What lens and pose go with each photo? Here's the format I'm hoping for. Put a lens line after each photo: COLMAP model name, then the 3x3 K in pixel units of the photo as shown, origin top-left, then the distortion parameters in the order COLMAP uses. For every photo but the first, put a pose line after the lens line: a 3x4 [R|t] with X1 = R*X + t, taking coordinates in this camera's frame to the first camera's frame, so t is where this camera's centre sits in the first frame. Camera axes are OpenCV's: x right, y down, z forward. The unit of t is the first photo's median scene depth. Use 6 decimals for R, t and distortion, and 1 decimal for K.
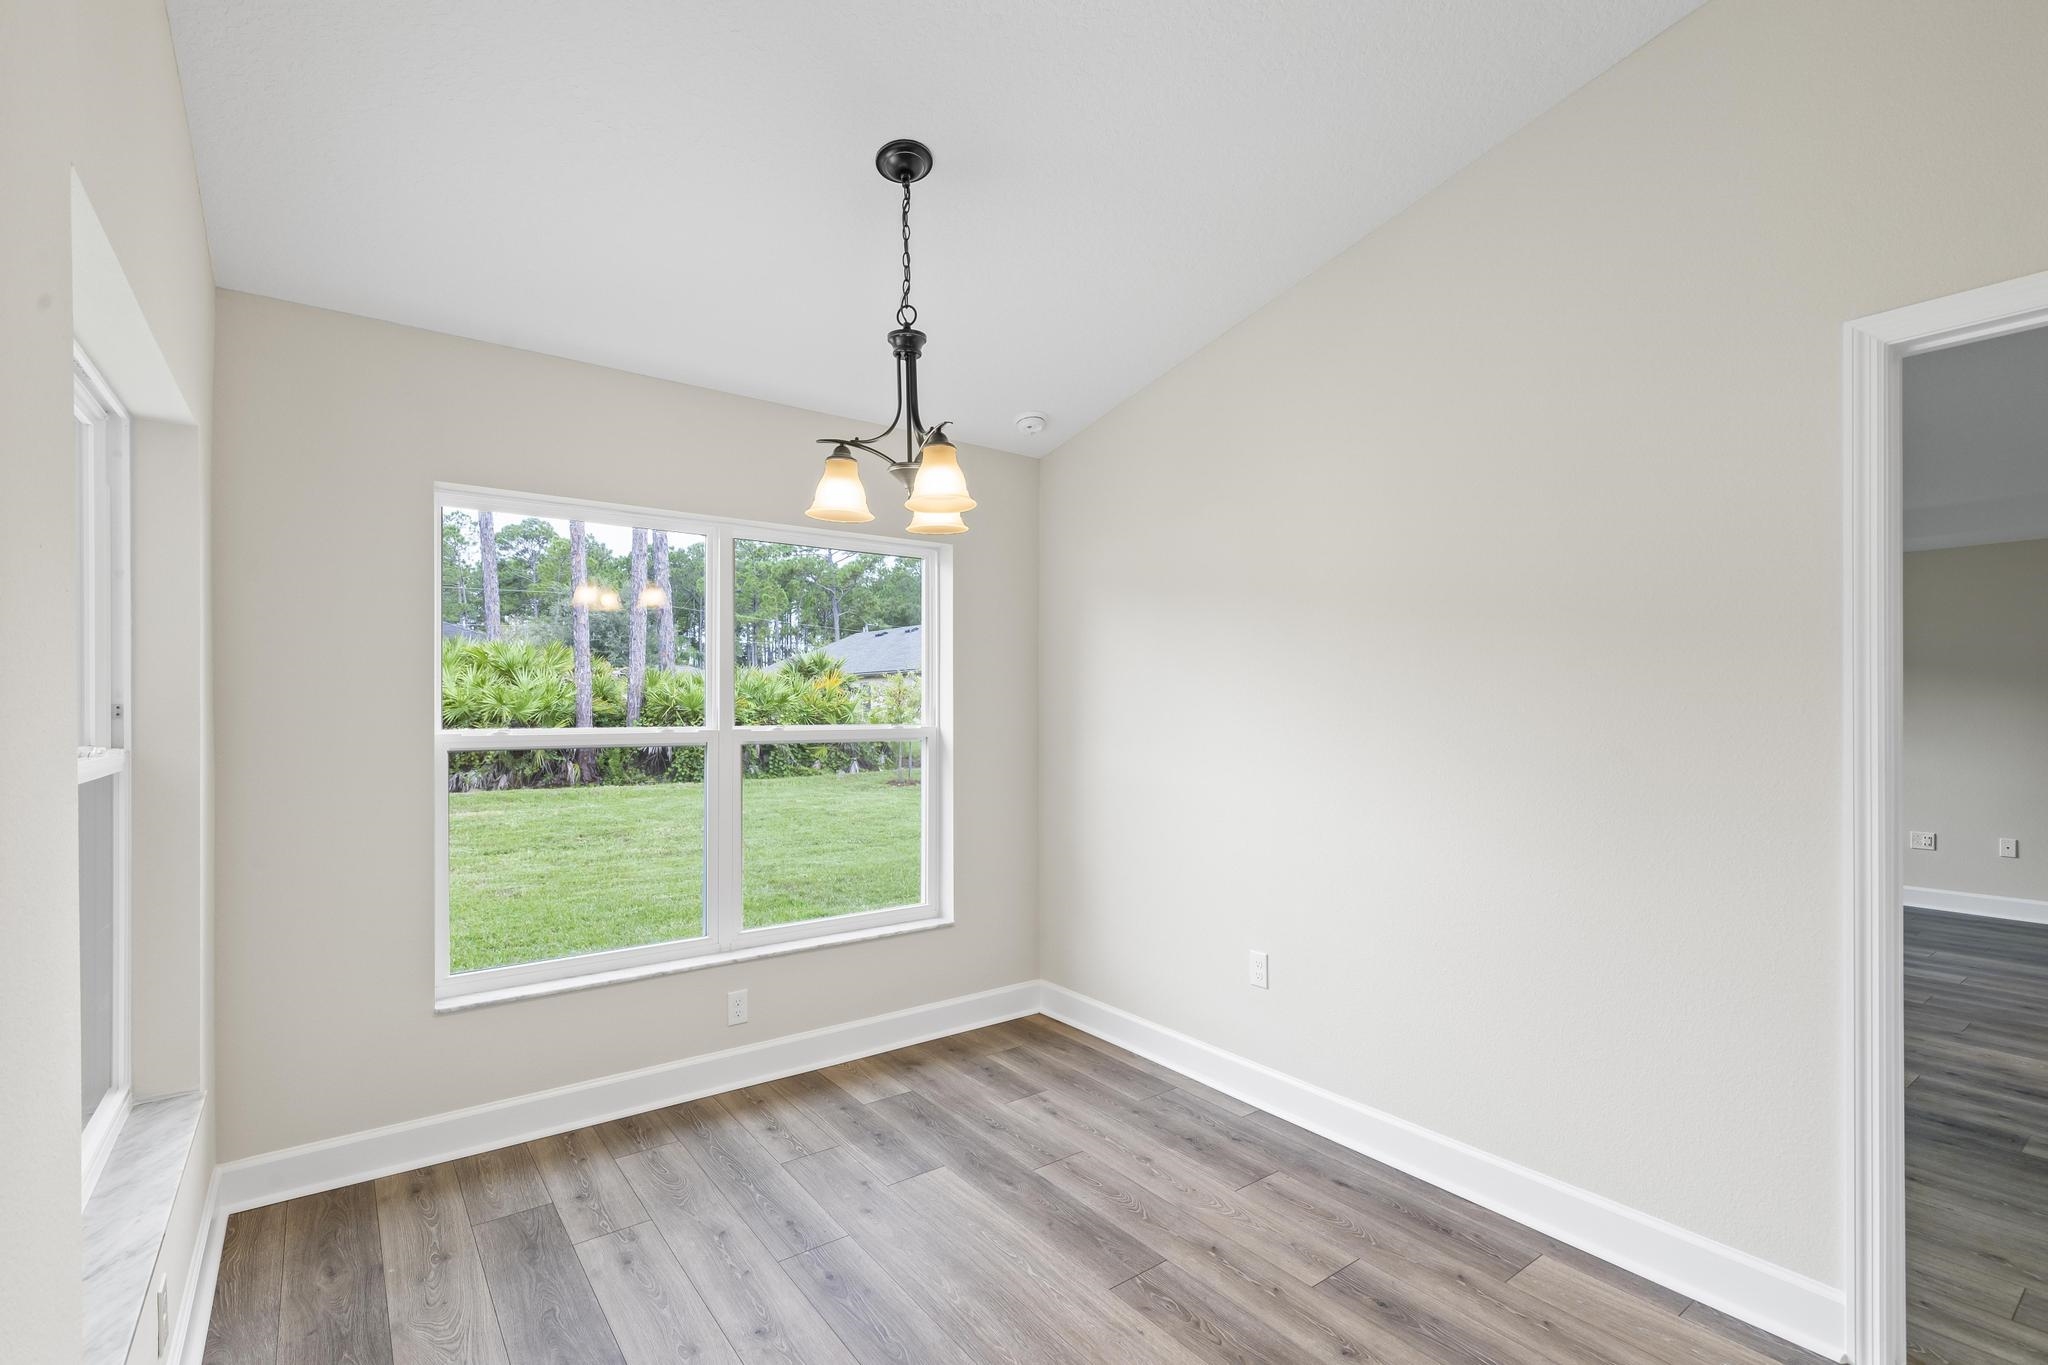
lens RADIAL K [[927.1, 0, 1025.7], [0, 927.1, 694.5], [0, 0, 1]] dist [0.006805, 0.000818]
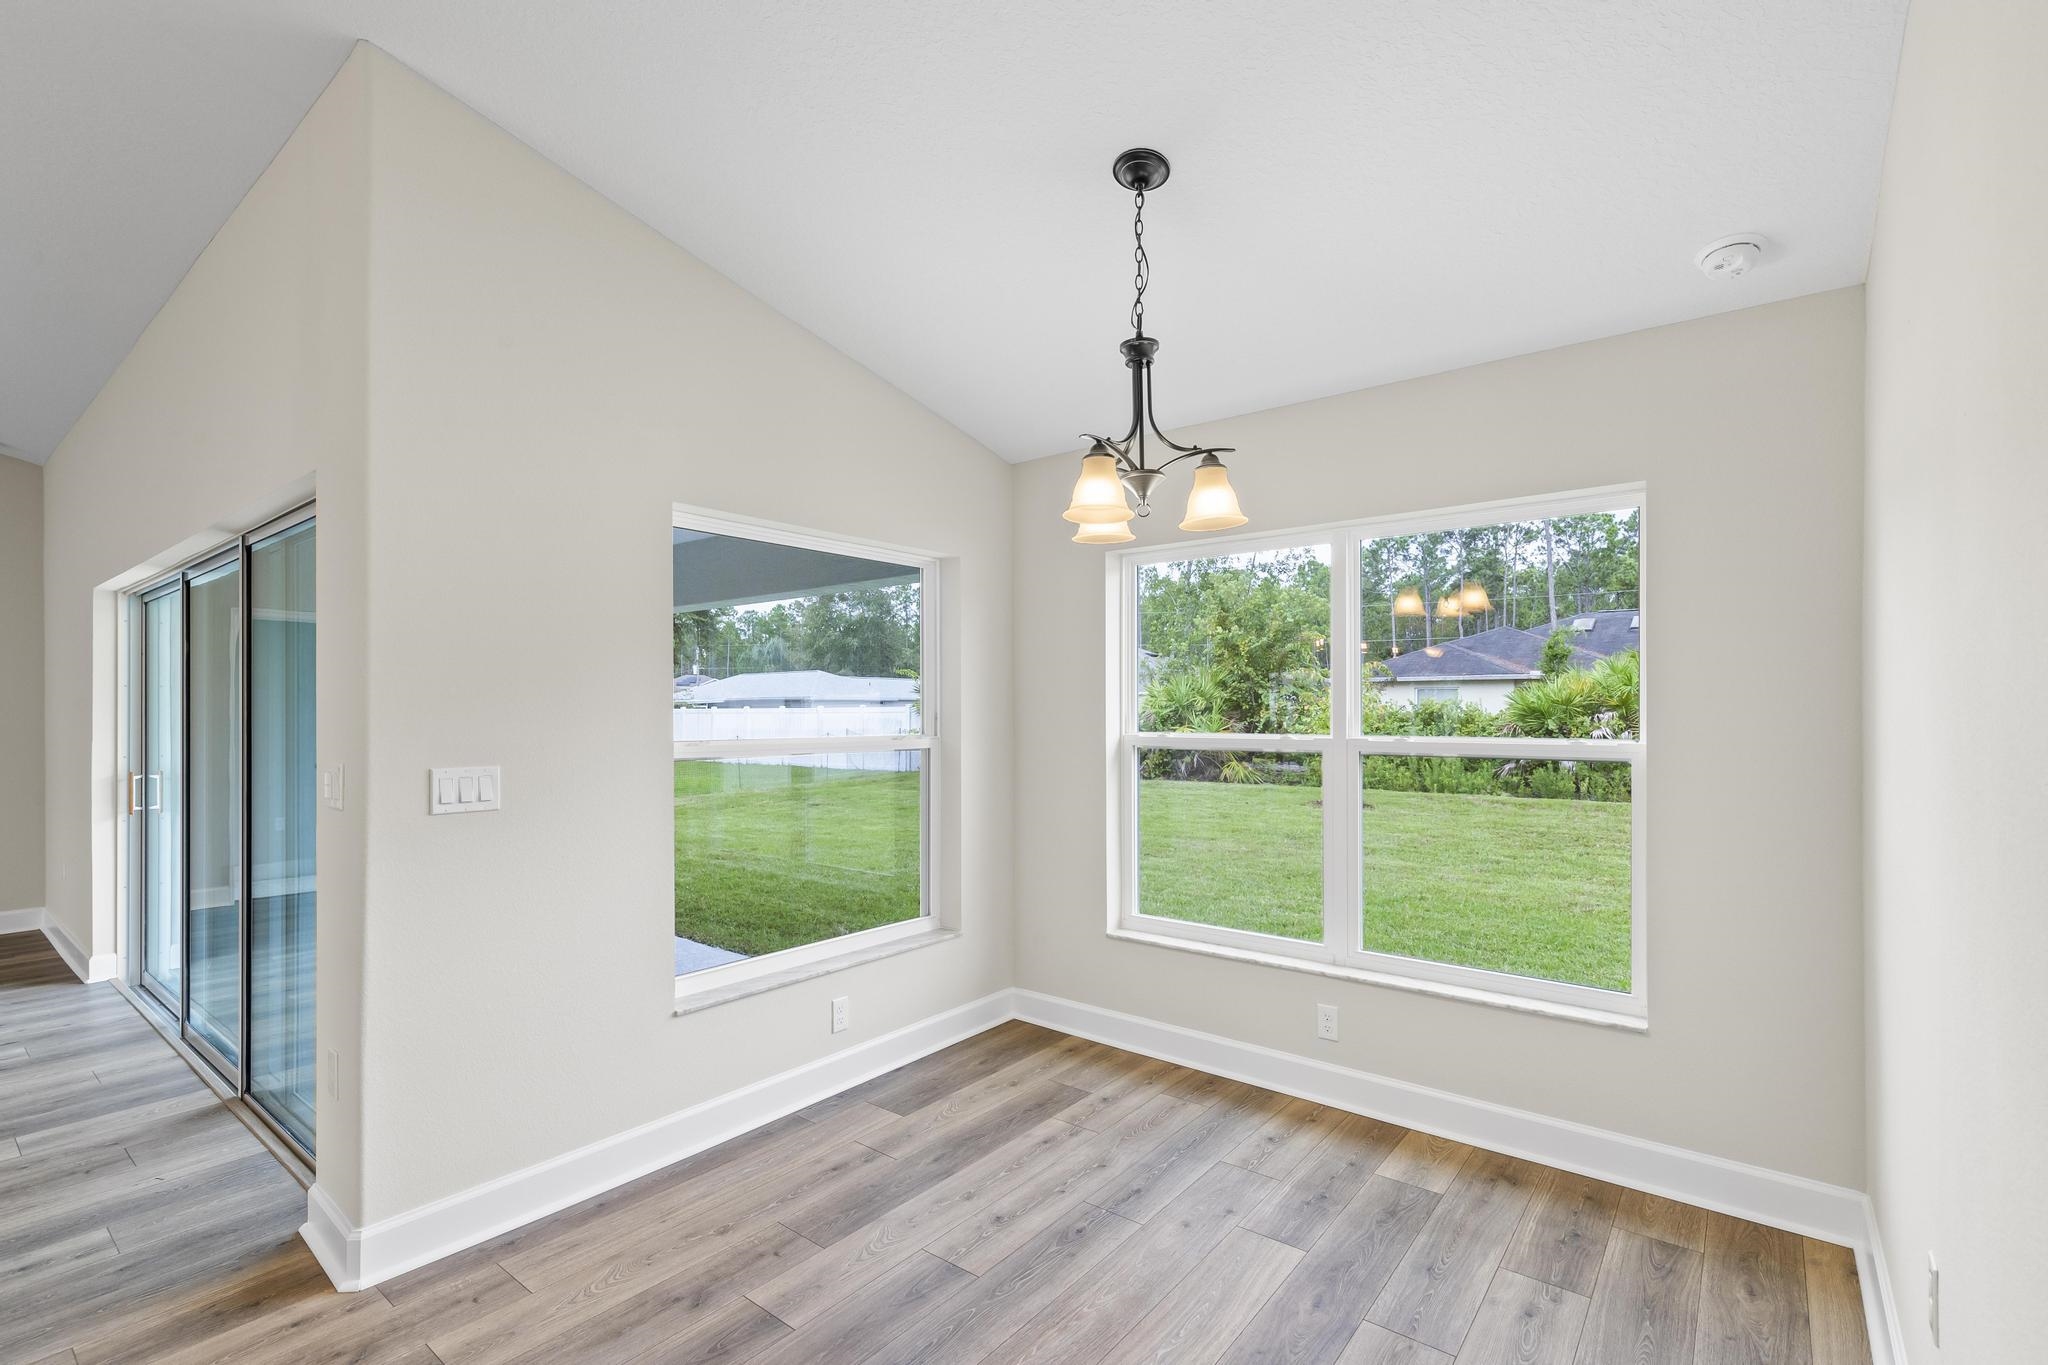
lens RADIAL K [[927.1, 0, 991.9], [0, 927.1, 701.1], [0, 0, 1]] dist [0.006805, 0.000818]
pose [[0.243005, -0.008456, -0.969988, 0.641360], [0.009453, 0.999935, -0.006349, 0.000305], [0.969979, -0.007626, 0.243070, 0.481636]]
